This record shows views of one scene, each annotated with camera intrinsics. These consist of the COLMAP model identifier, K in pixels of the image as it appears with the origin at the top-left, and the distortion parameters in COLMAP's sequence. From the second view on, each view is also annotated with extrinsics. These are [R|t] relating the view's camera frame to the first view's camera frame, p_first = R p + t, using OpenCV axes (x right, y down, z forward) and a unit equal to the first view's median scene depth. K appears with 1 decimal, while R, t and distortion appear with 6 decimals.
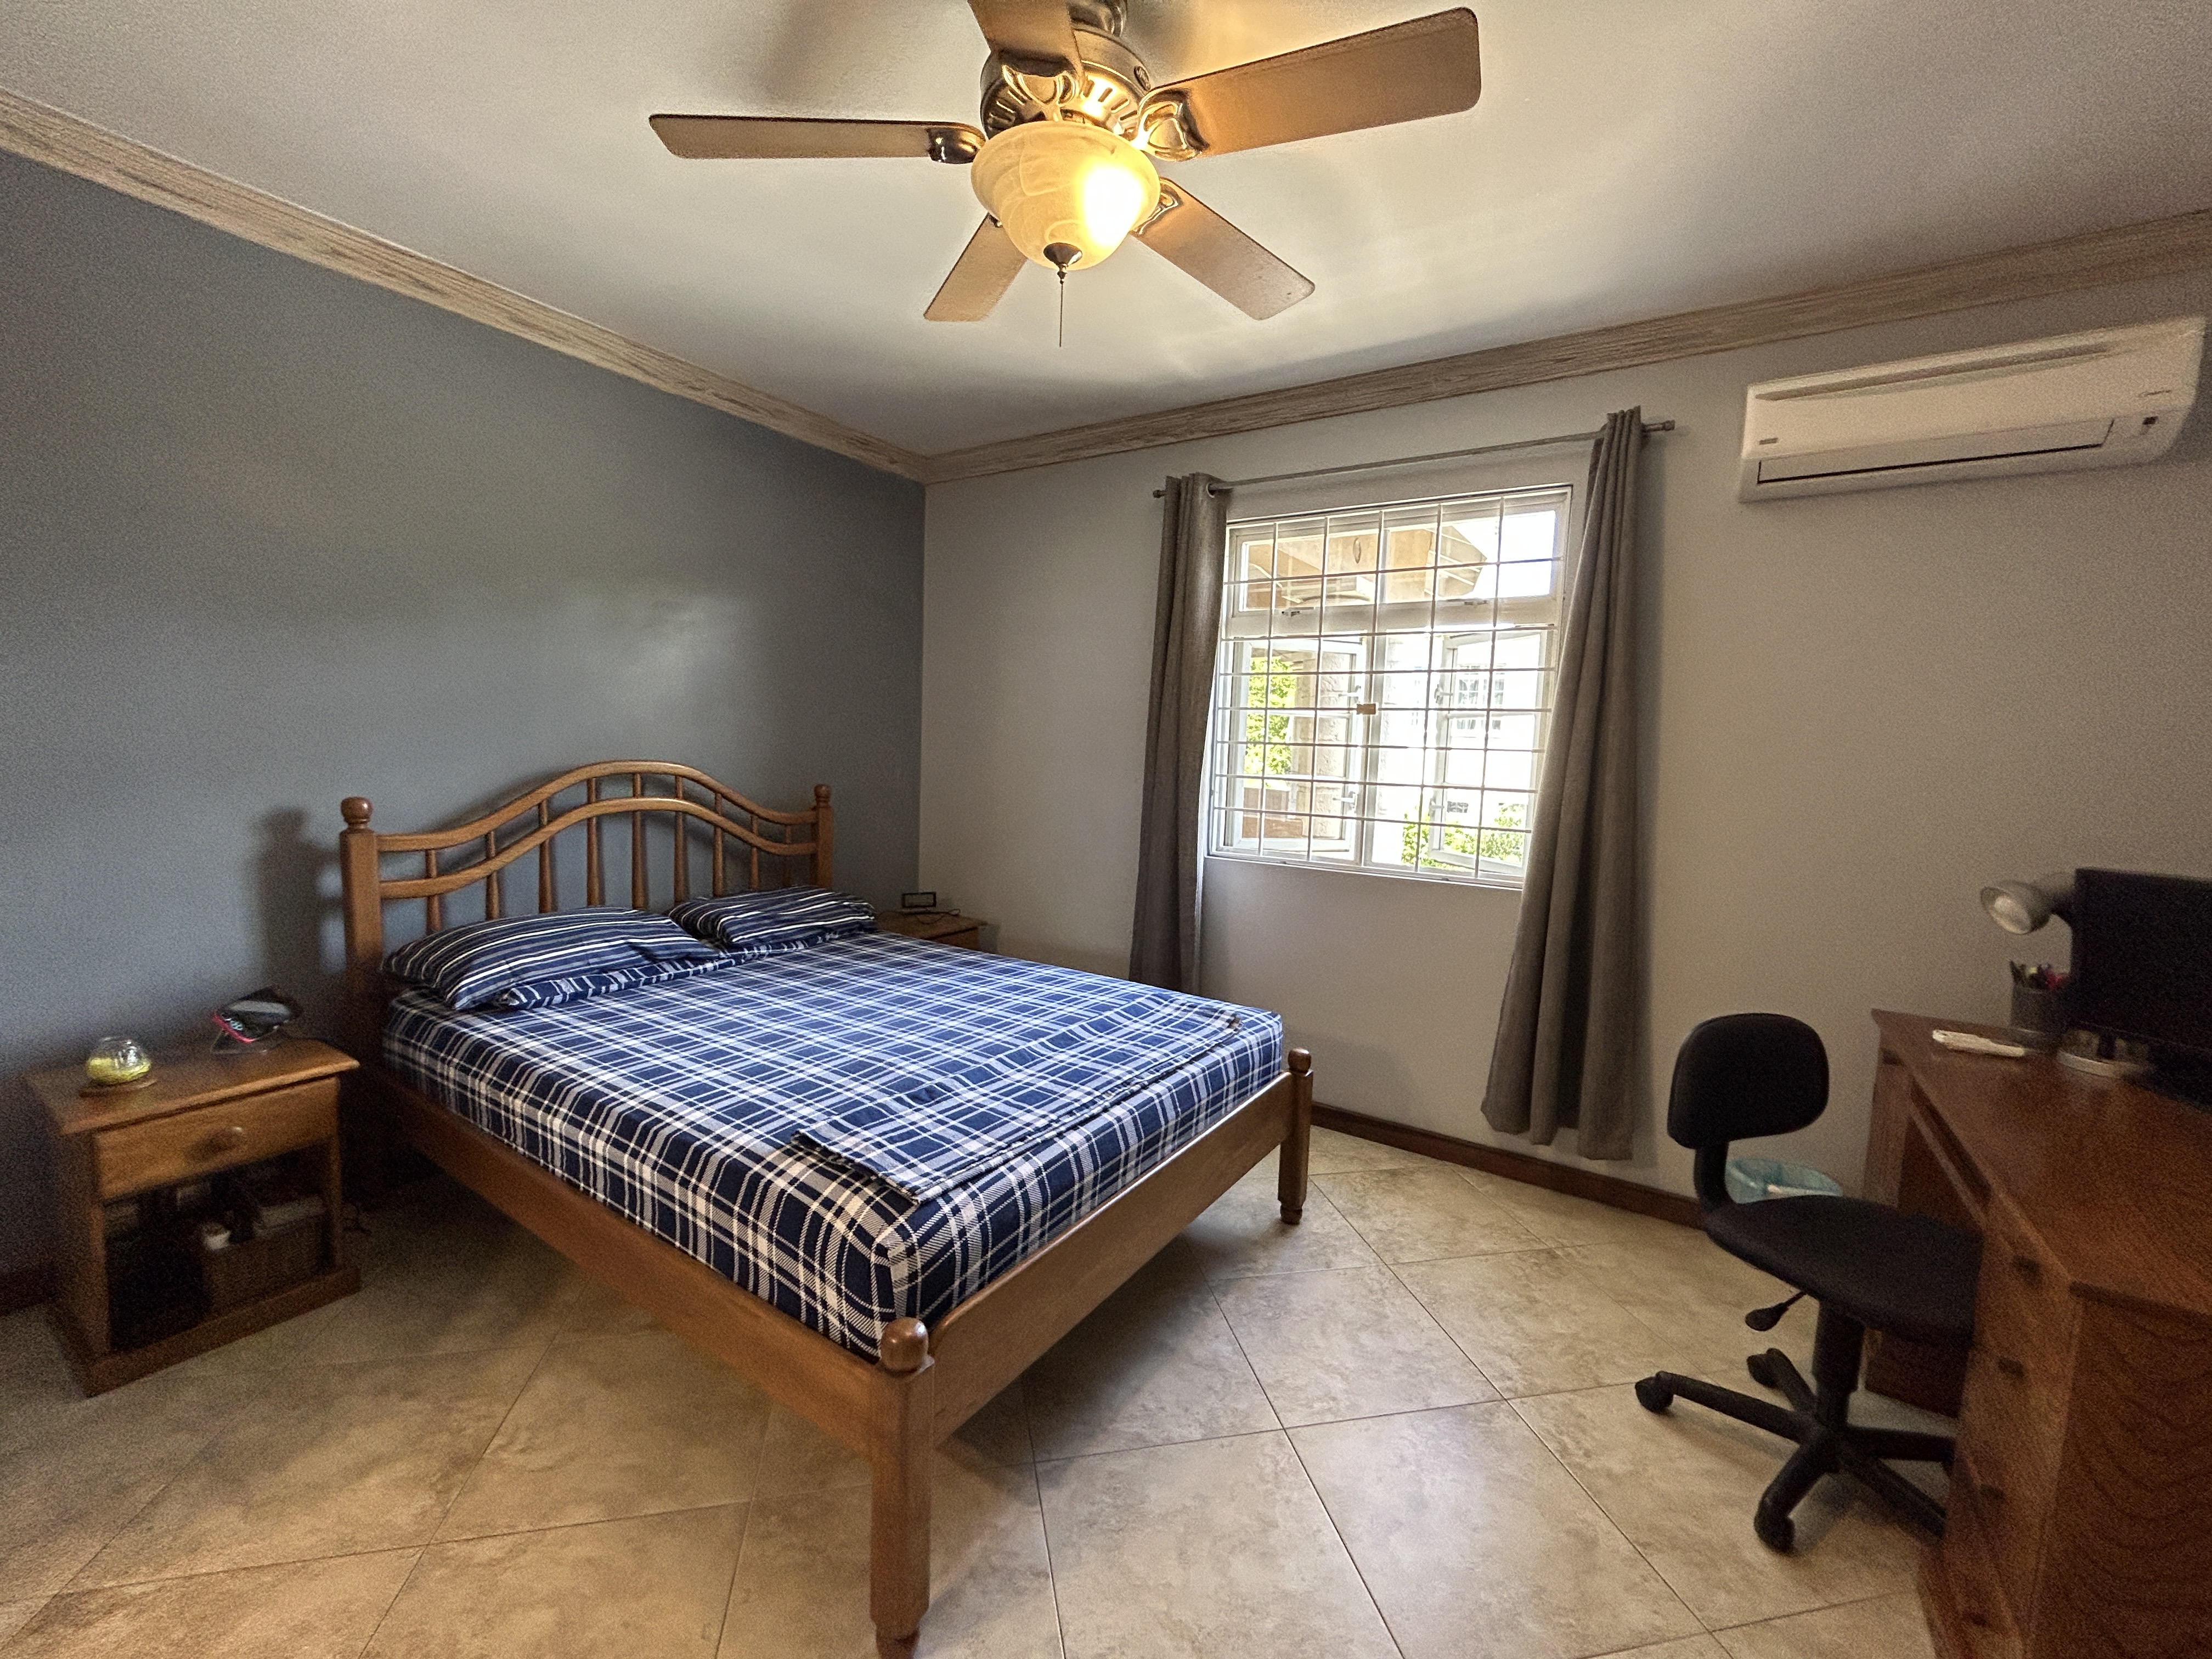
lens RADIAL K [[895.5, 0, 1110.4], [0, 895.5, 825.5], [0, 0, 1]] dist [-0.001337, 0.000355]
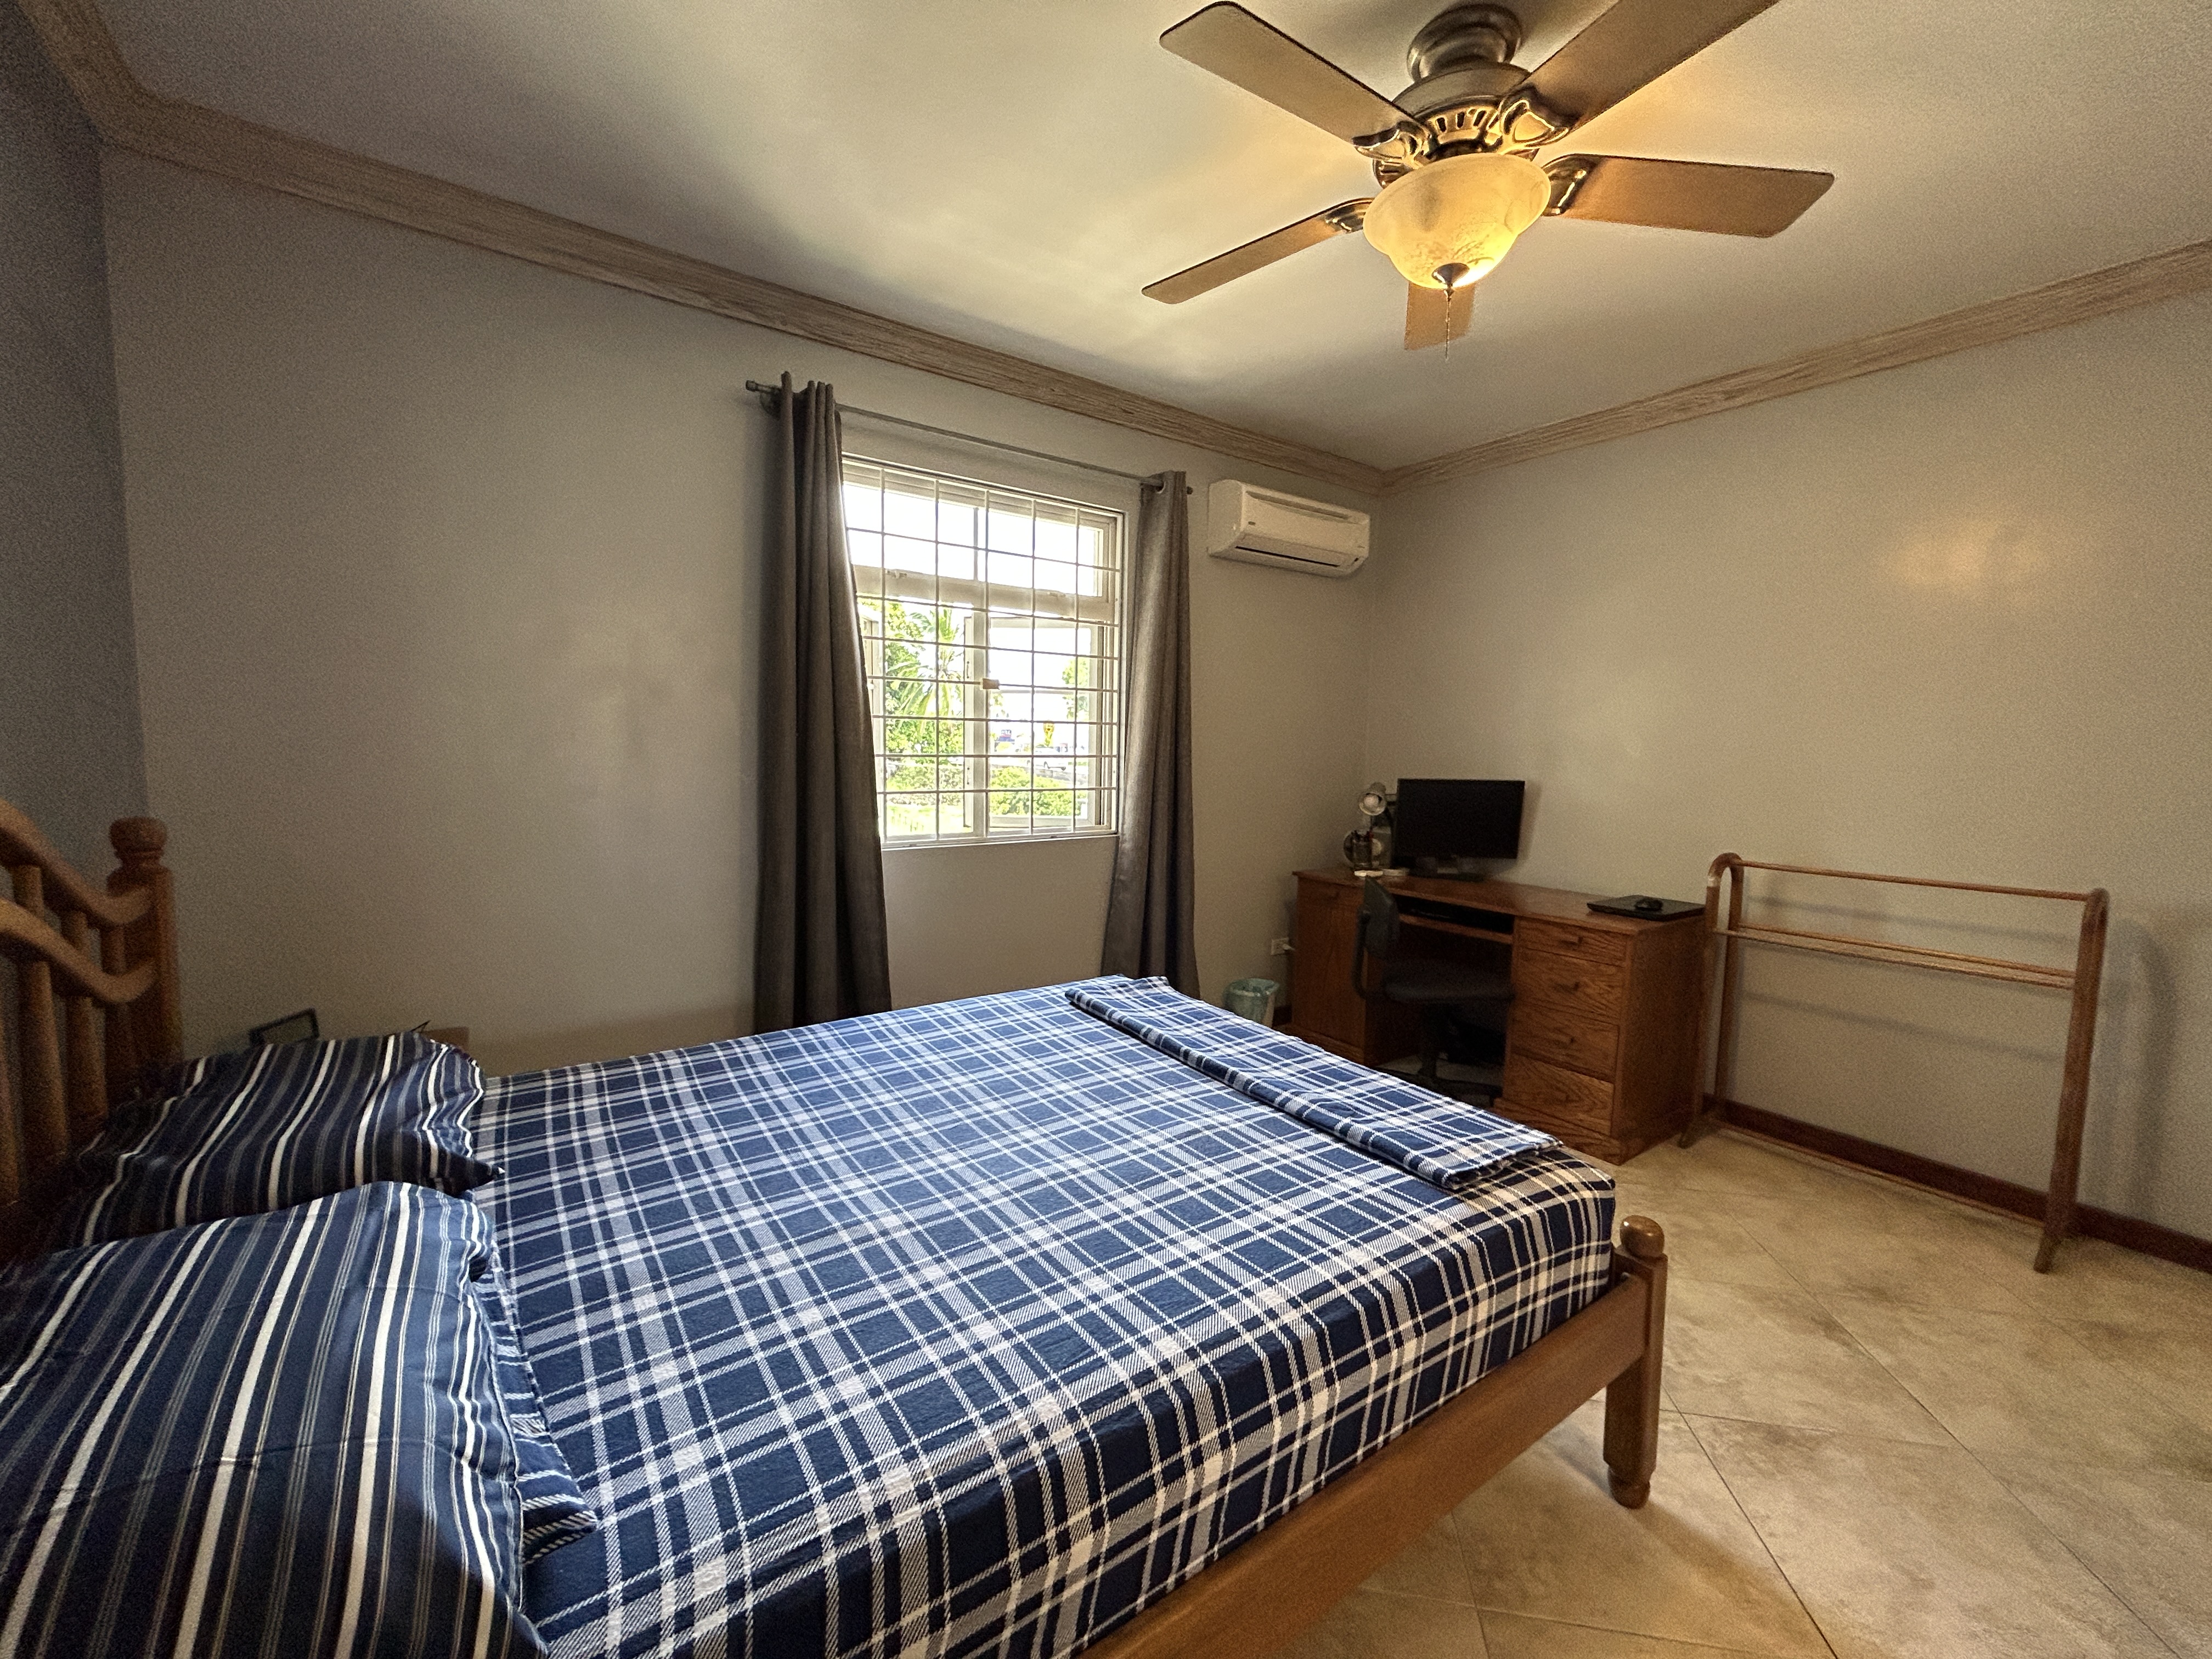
lens RADIAL K [[895.5, 0, 1110.4], [0, 895.5, 825.5], [0, 0, 1]] dist [-0.001337, 0.000355]
pose [[0.363334, -0.116735, 0.924317, -0.712170], [0.080272, 0.992352, 0.093774, -0.060683], [-0.928194, 0.040125, 0.369926, 0.559371]]
